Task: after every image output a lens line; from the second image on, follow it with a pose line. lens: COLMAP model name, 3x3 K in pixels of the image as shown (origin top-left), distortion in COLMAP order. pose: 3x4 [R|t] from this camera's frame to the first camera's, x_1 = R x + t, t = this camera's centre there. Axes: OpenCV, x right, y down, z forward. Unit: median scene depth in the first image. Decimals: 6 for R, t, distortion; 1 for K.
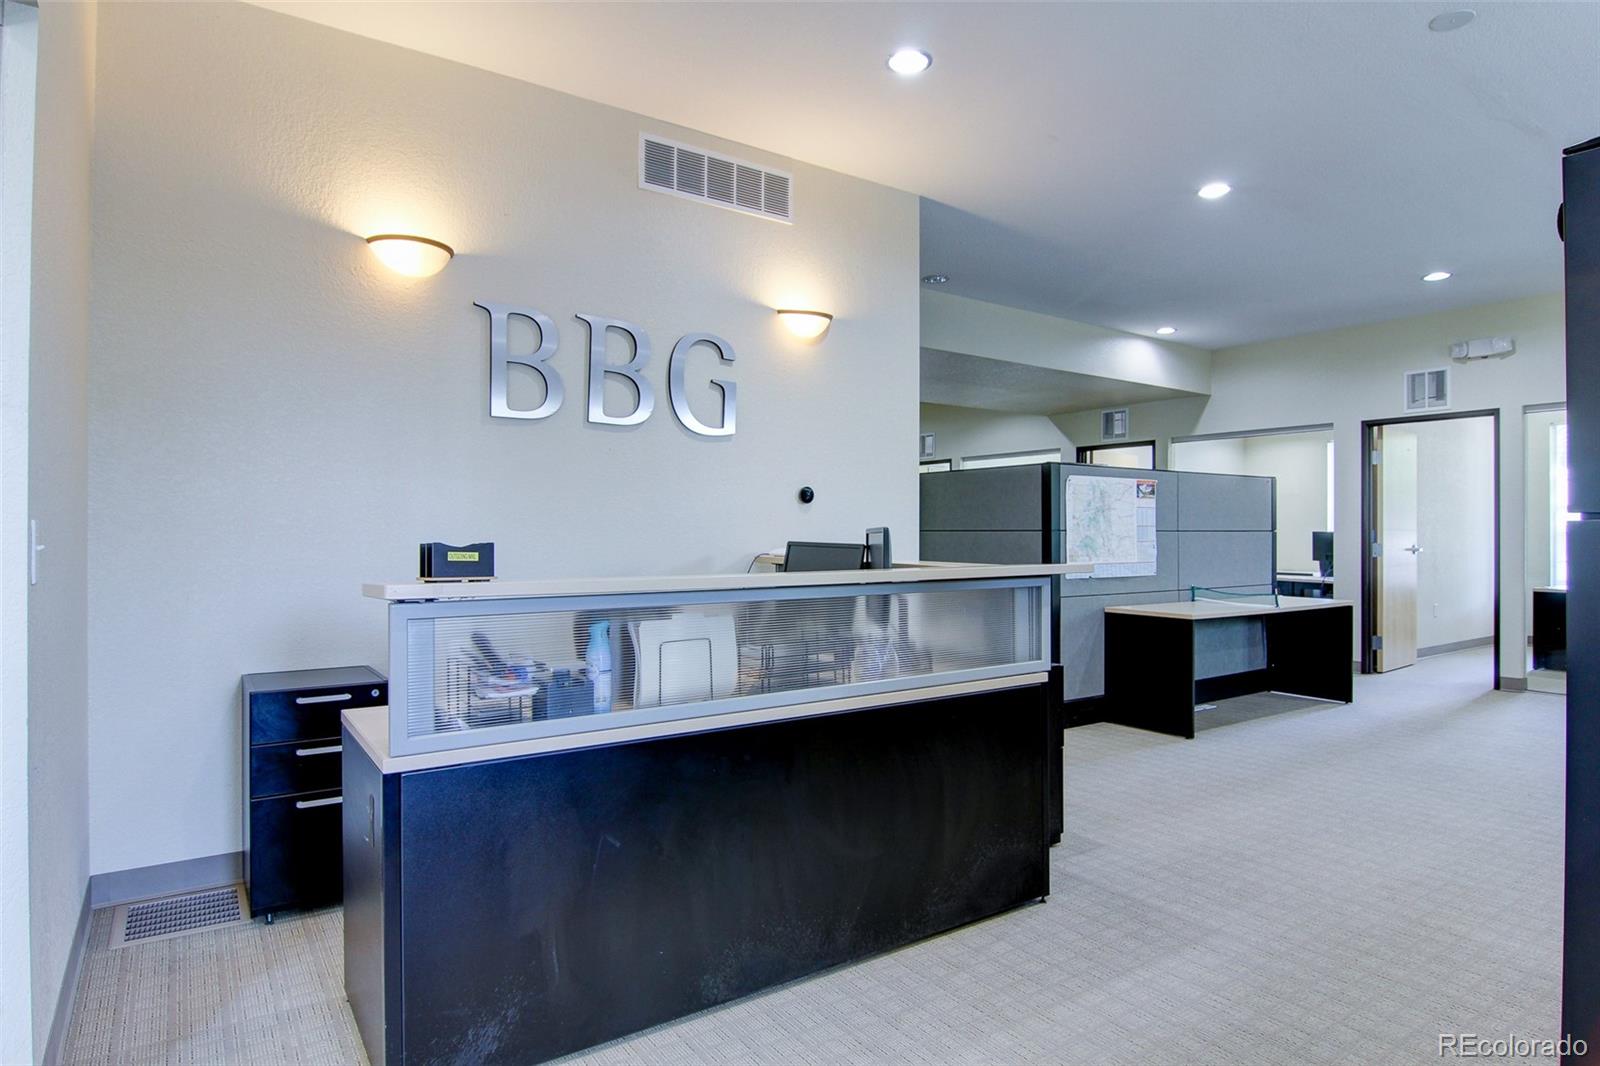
lens RADIAL K [[897.8, 0, 800.0], [0, 897.8, 533.0], [0, 0, 1]] dist [-0.000159, 0.000114]
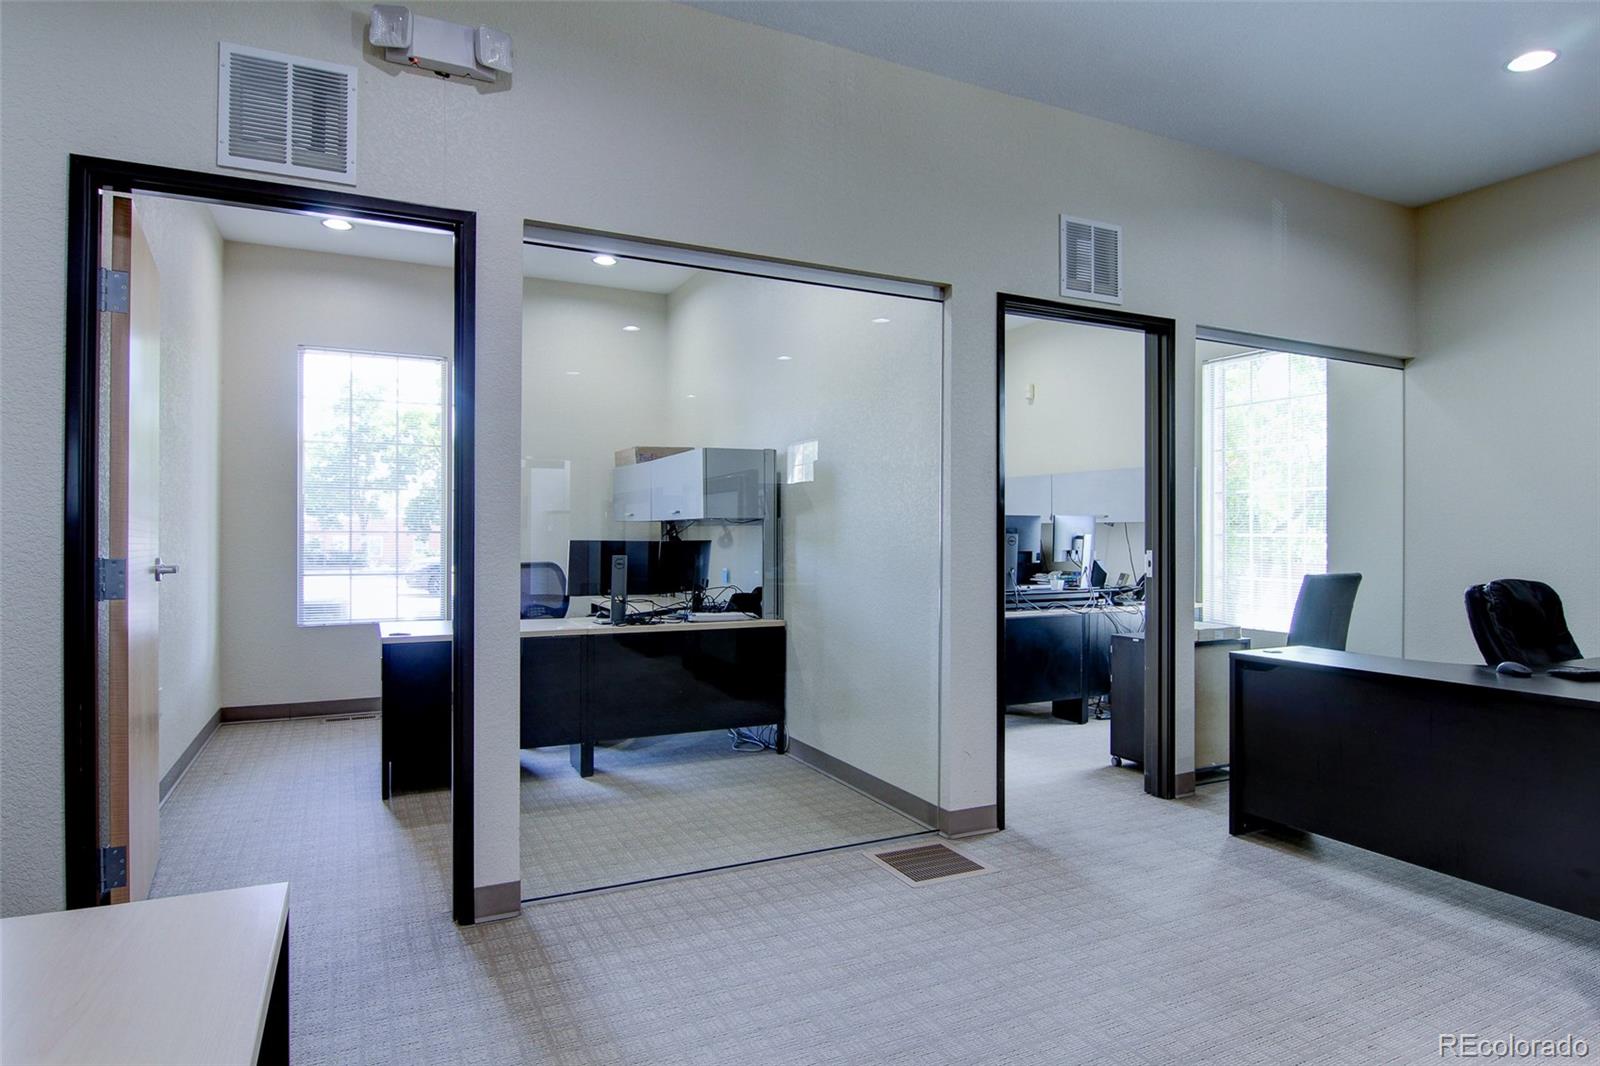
lens RADIAL K [[897.8, 0, 800.0], [0, 897.8, 533.0], [0, 0, 1]] dist [-0.000159, 0.000114]
pose [[0.151656, 0.001069, 0.988433, 0.395602], [-0.002181, 0.999997, -0.000747, 0.002670], [-0.988431, -0.002042, 0.151658, 0.772806]]
